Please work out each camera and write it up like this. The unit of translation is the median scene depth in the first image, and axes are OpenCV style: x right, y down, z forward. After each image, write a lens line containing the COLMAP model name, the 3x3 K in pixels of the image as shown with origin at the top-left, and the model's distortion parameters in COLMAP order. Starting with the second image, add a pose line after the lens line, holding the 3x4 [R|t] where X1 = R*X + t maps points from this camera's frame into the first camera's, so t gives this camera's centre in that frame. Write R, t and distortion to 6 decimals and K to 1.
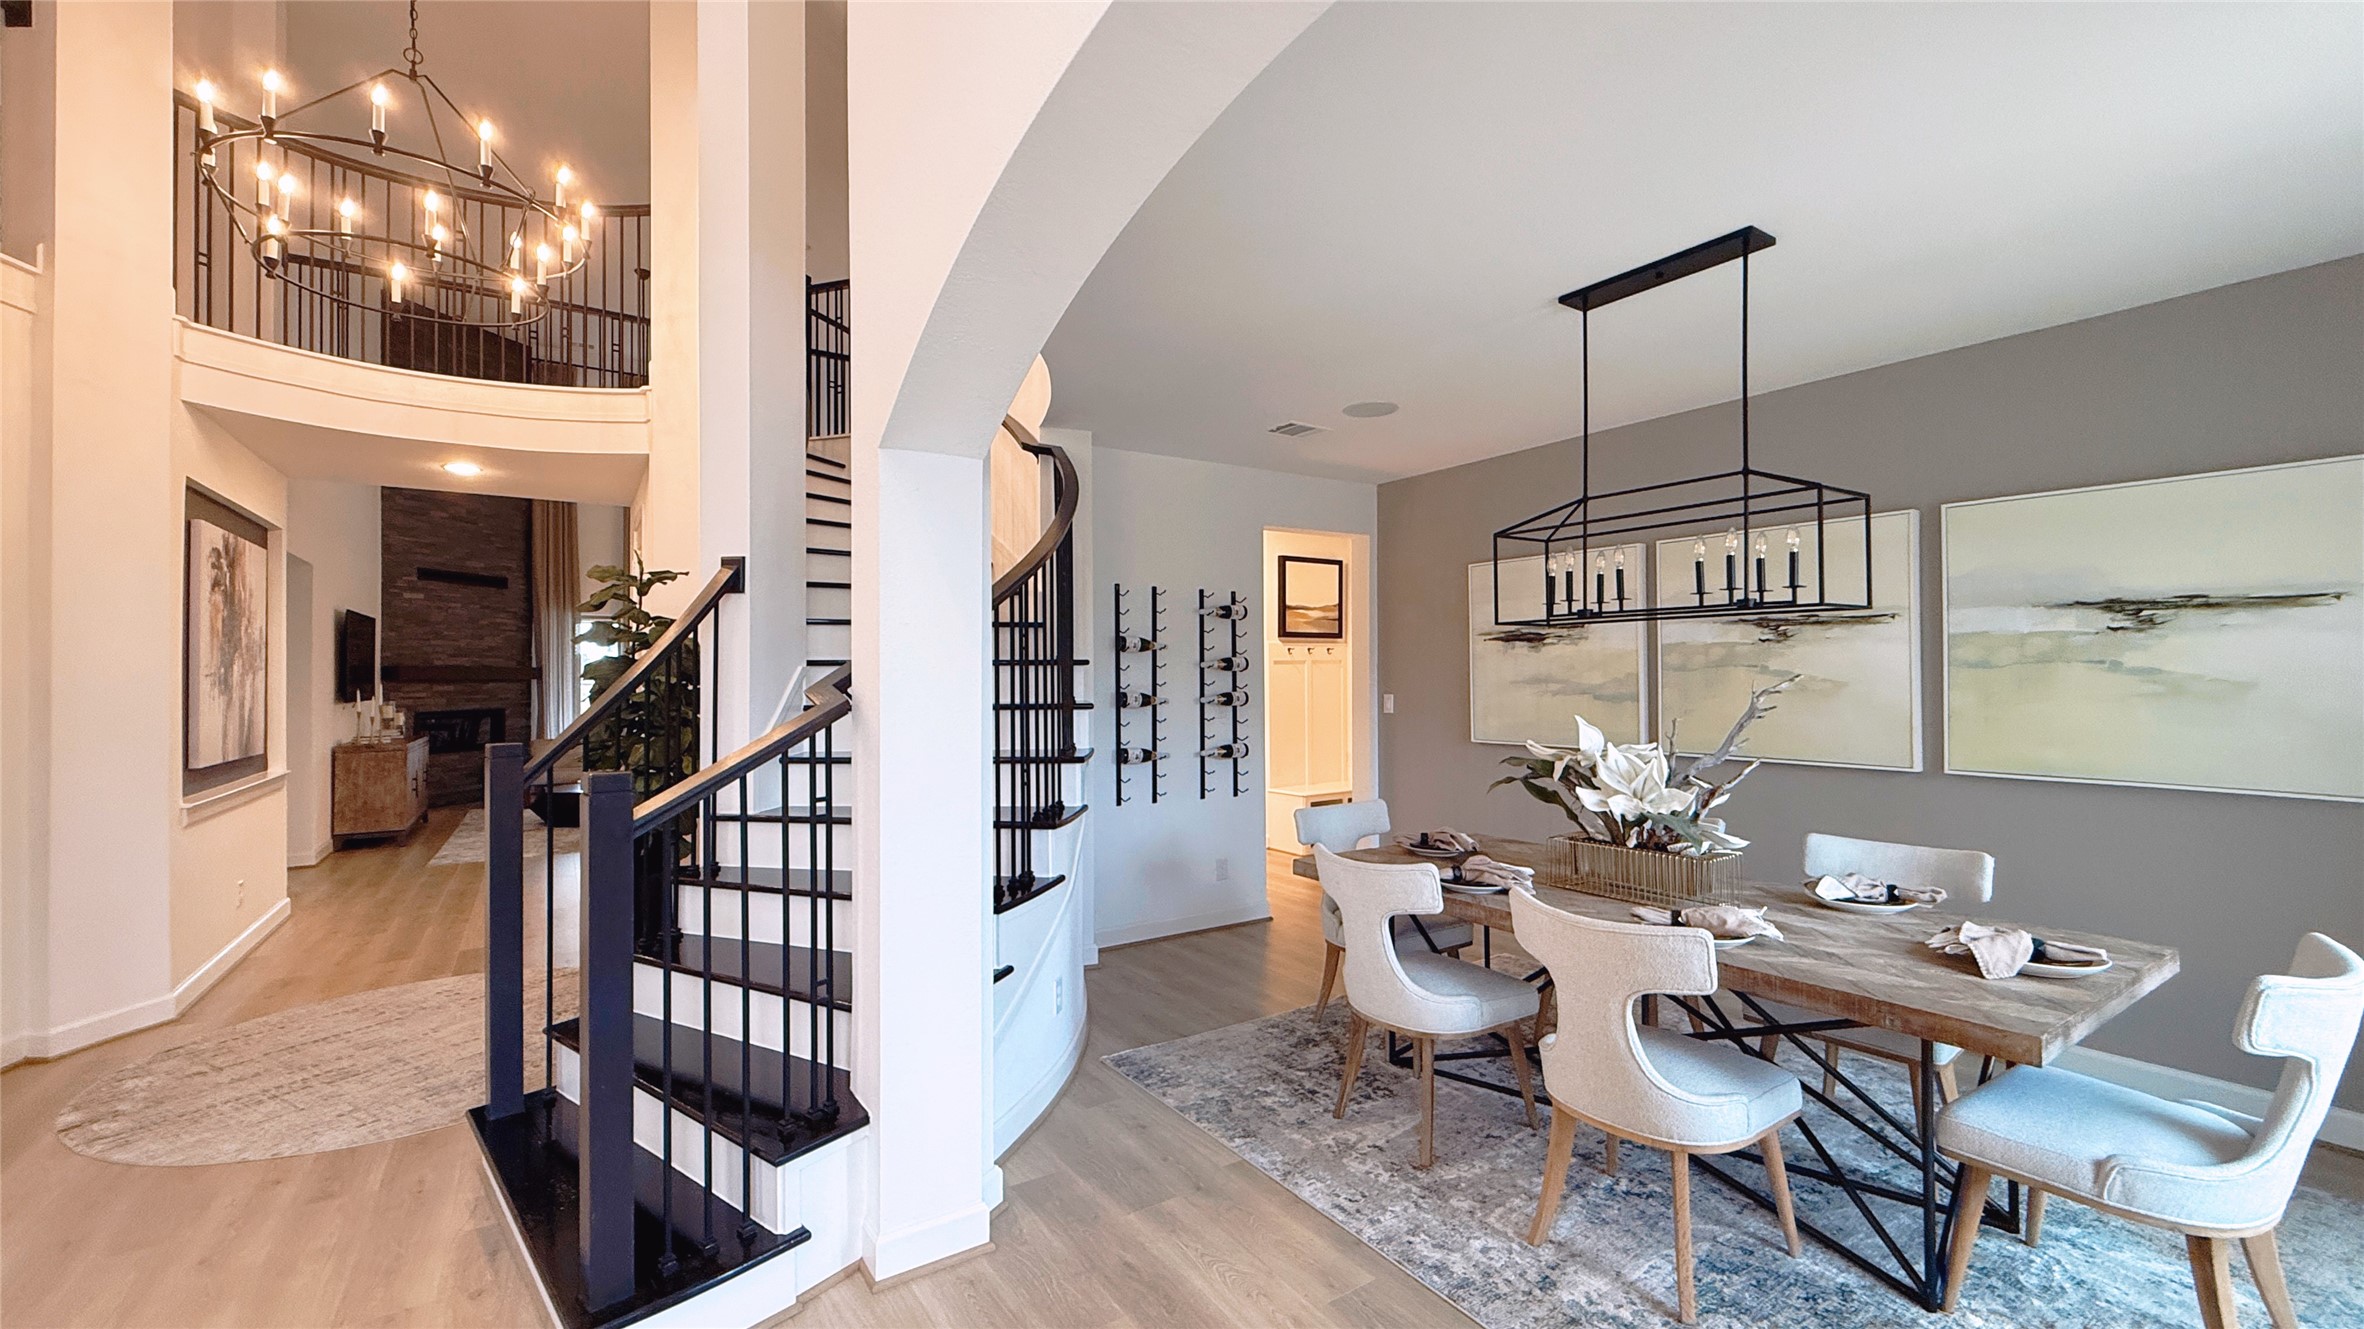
lens RADIAL K [[942.7, 0, 1185.4], [0, 942.7, 669.6], [0, 0, 1]] dist [0.000765, -0.000498]
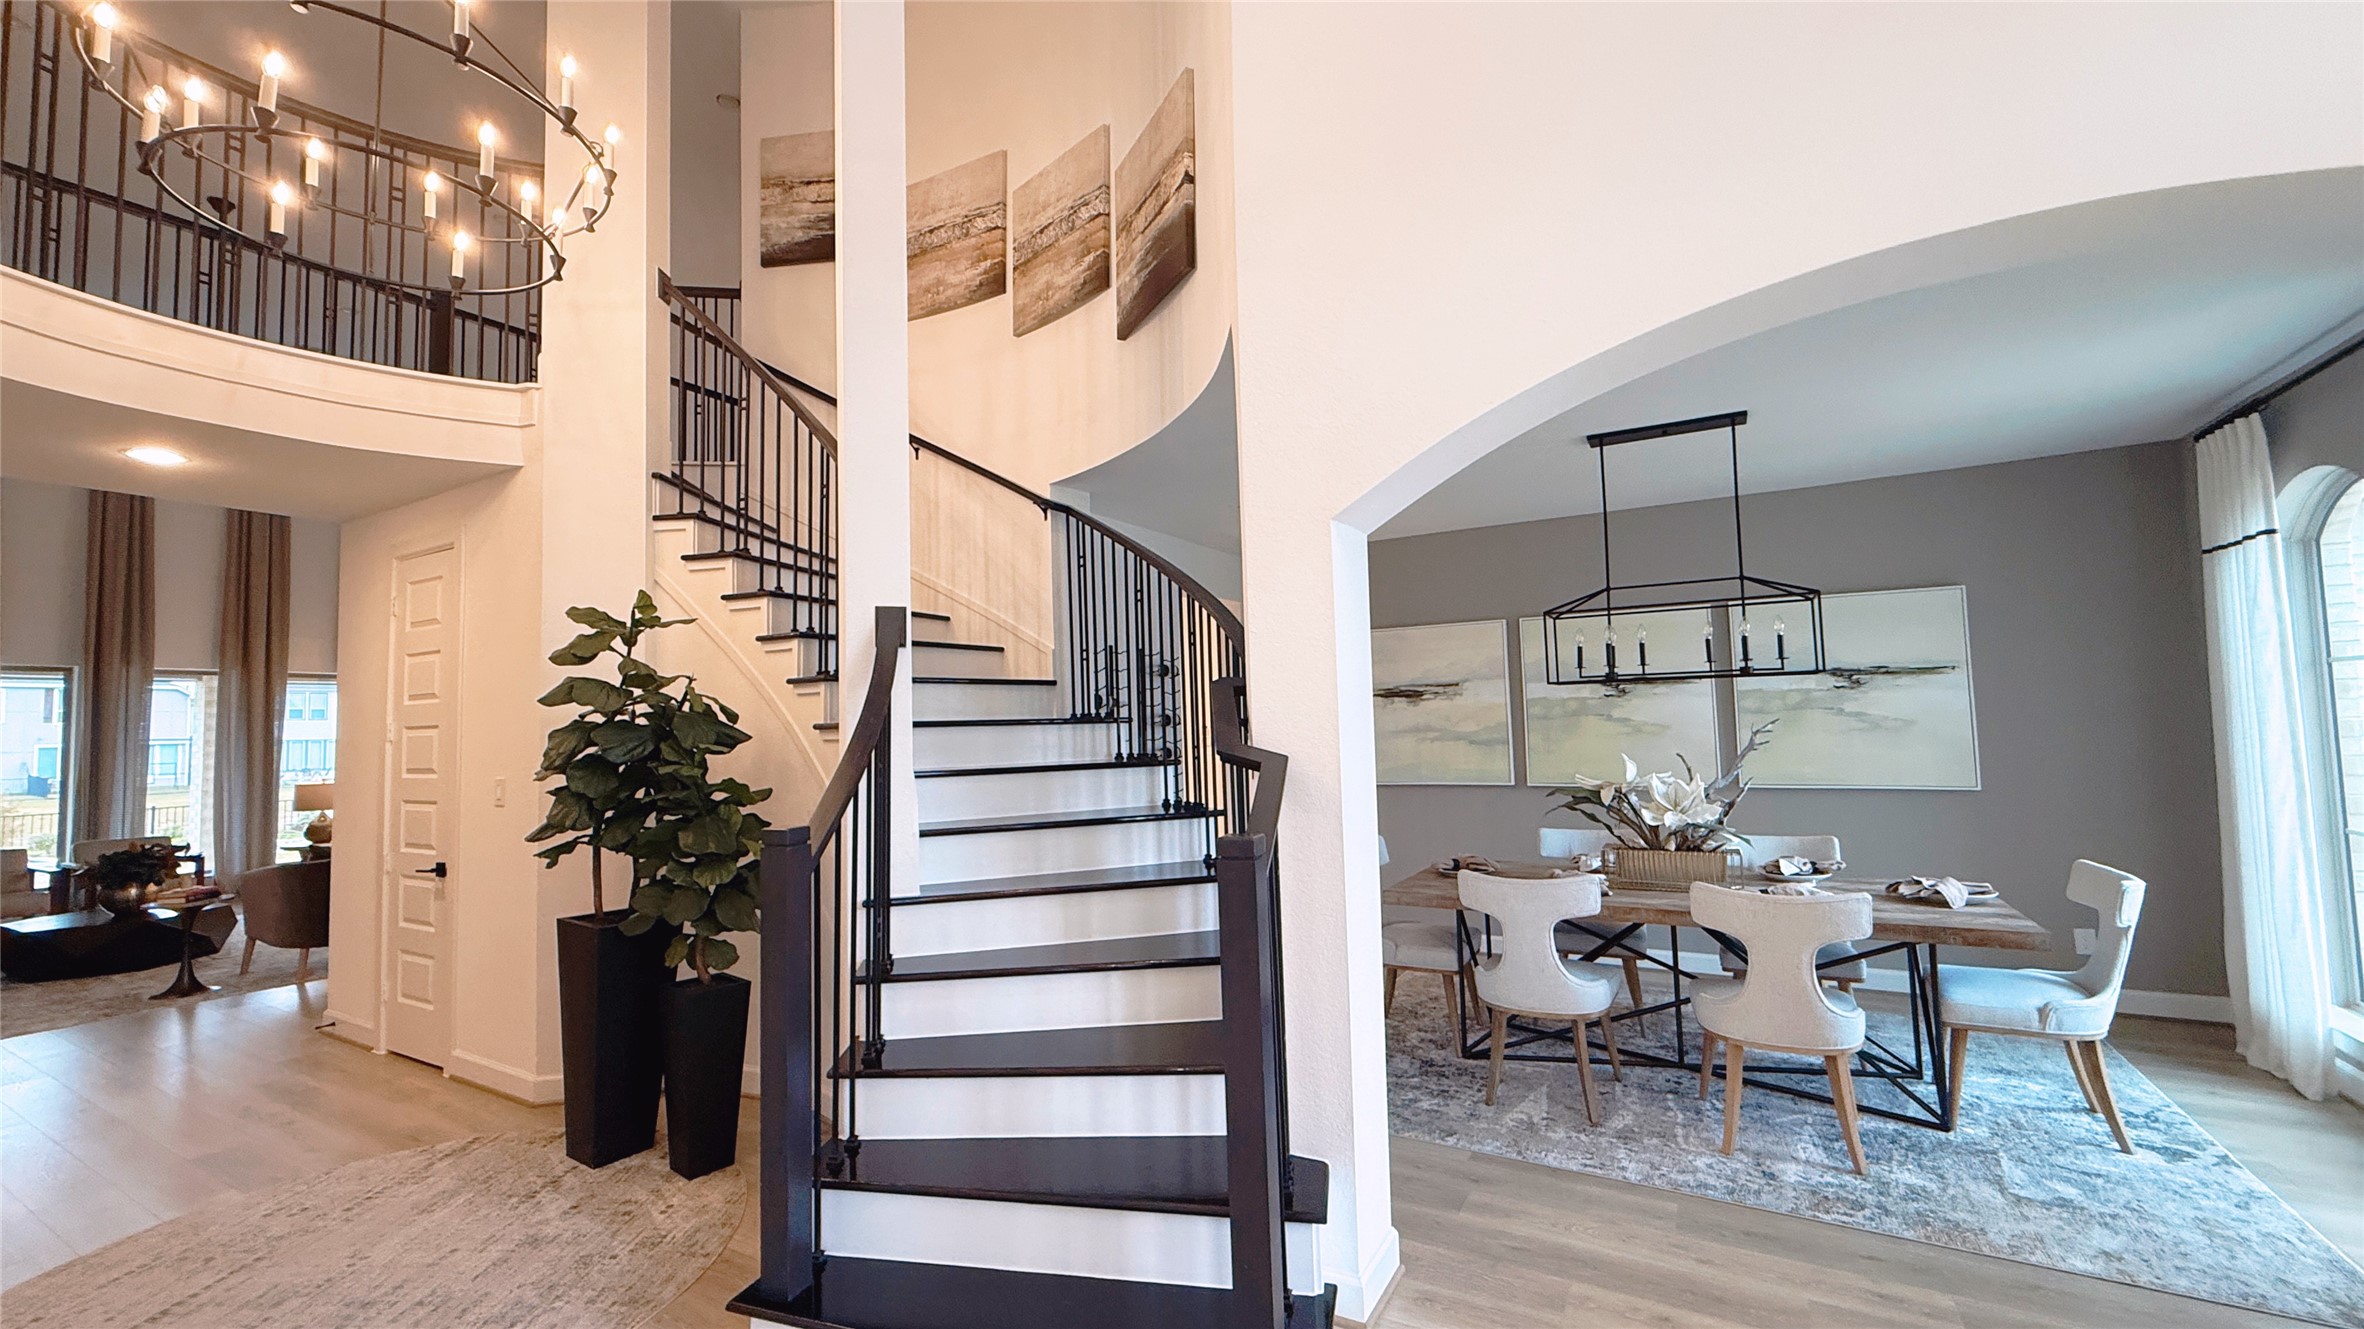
lens RADIAL K [[942.7, 0, 1180.8], [0, 942.7, 671.0], [0, 0, 1]] dist [0.000765, -0.000498]
pose [[0.896569, 0.007993, 0.442832, -0.450798], [0.018160, 0.998333, -0.054787, -0.002987], [-0.442531, 0.057162, 0.894929, 0.060782]]
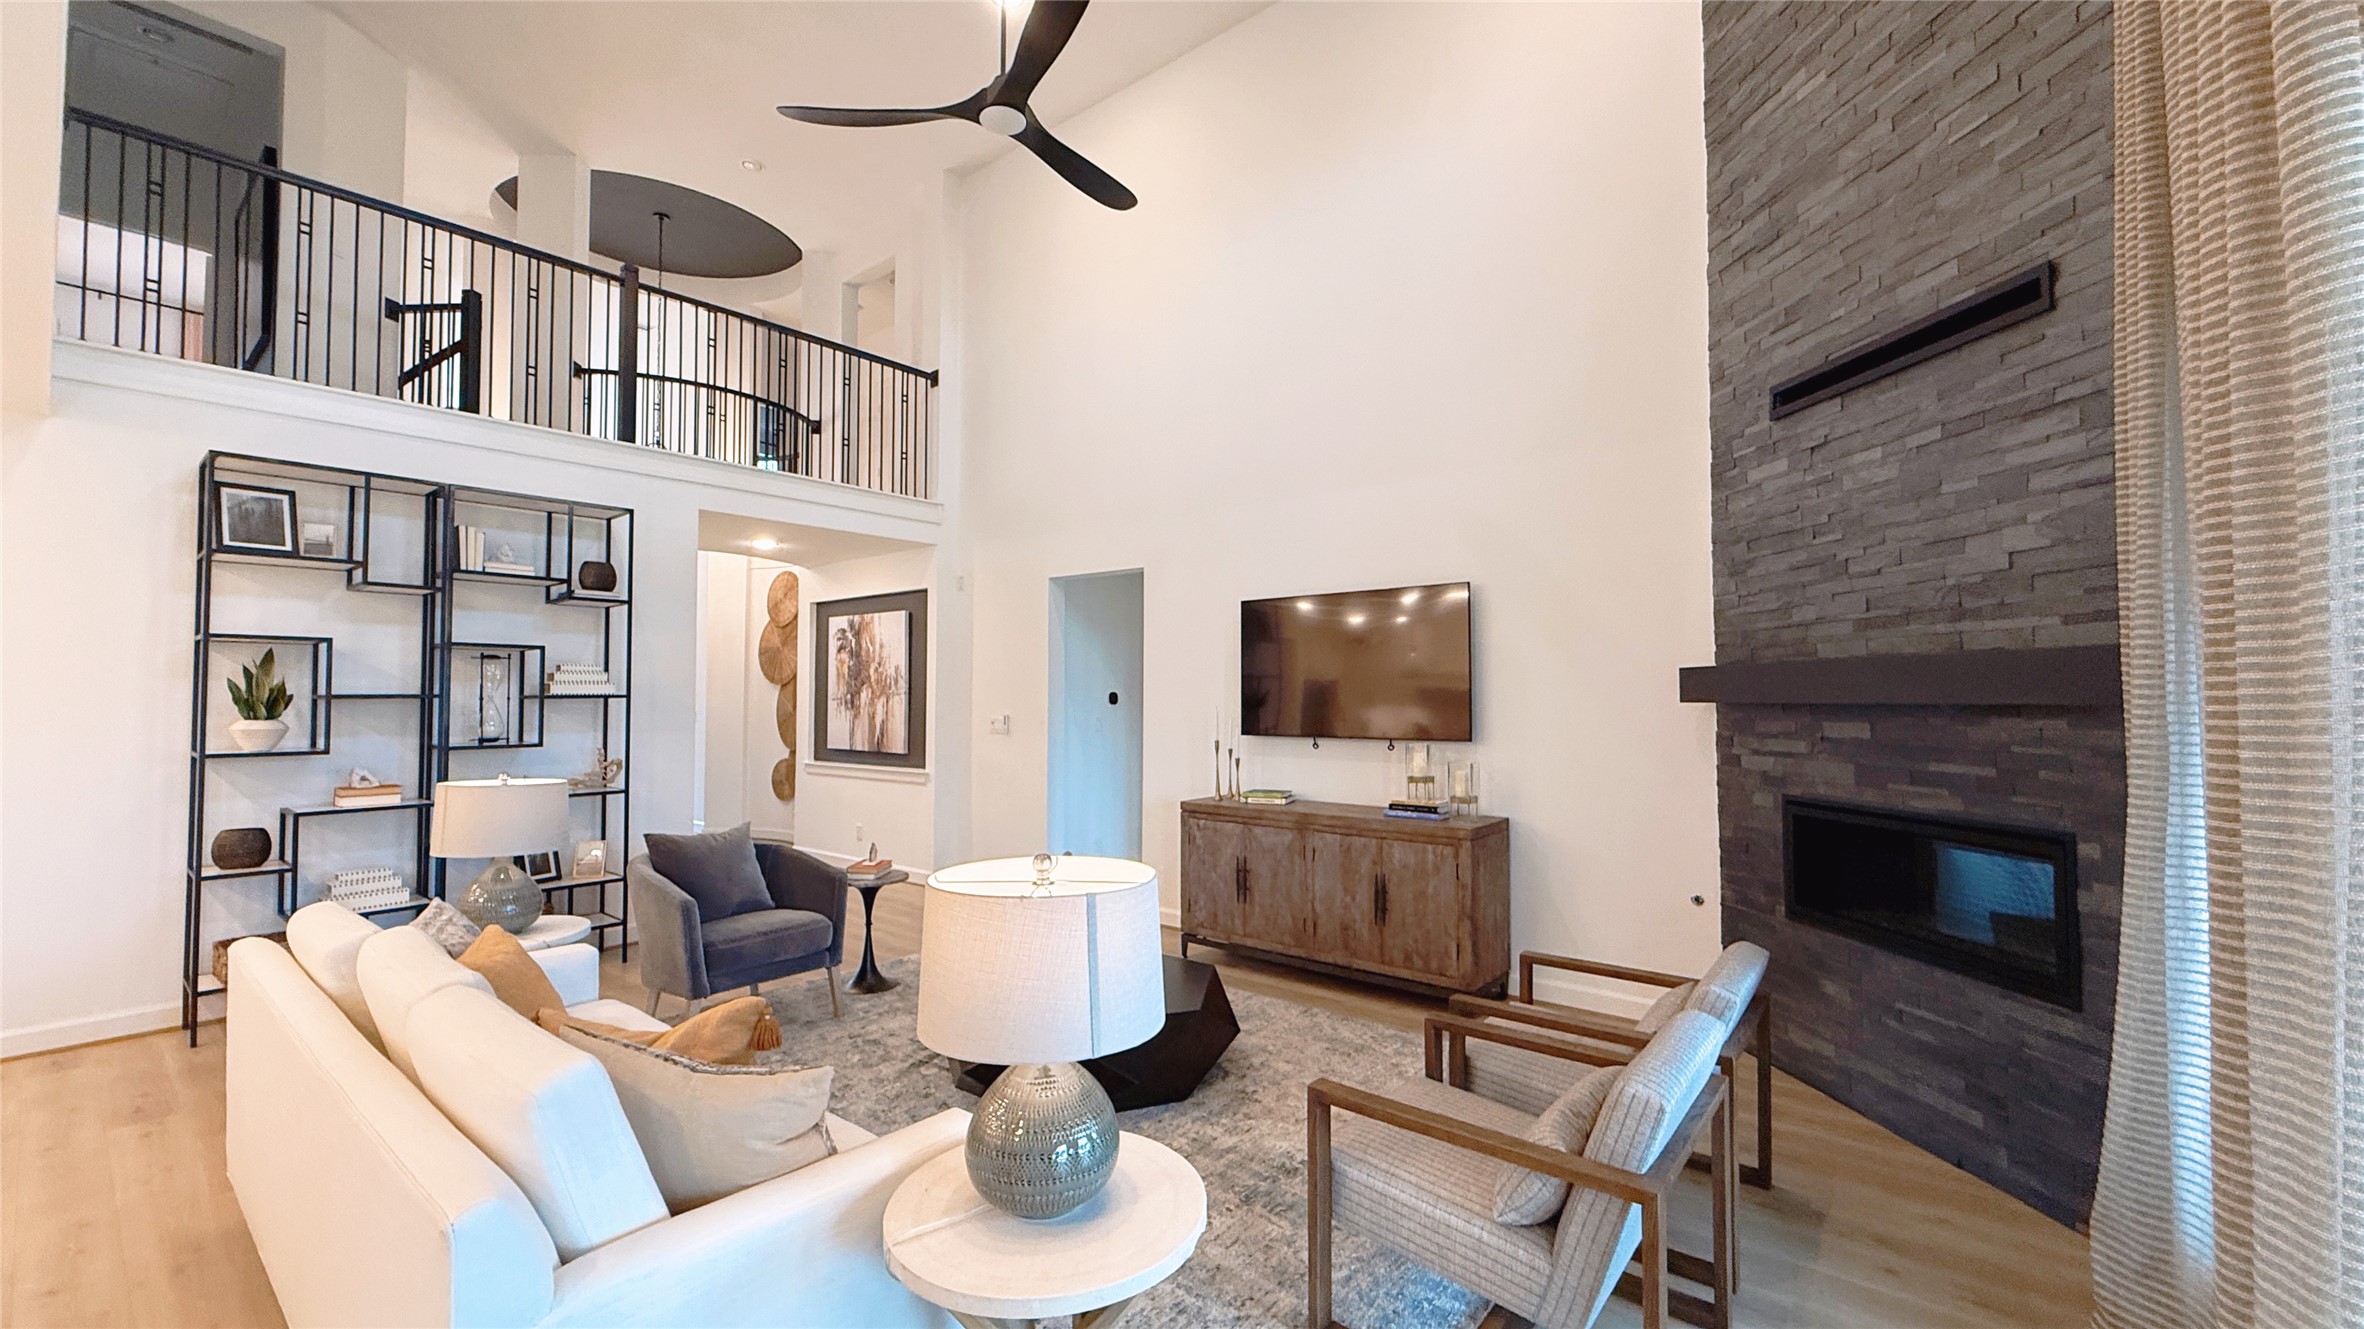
lens RADIAL K [[942.7, 0, 1173.3], [0, 942.7, 666.4], [0, 0, 1]] dist [0.000765, -0.000498]
pose [[-0.960373, -0.008290, -0.278595, -1.062357], [0.004364, 0.998988, -0.044770, 0.024585], [0.278684, -0.044212, -0.959365, 2.714089]]
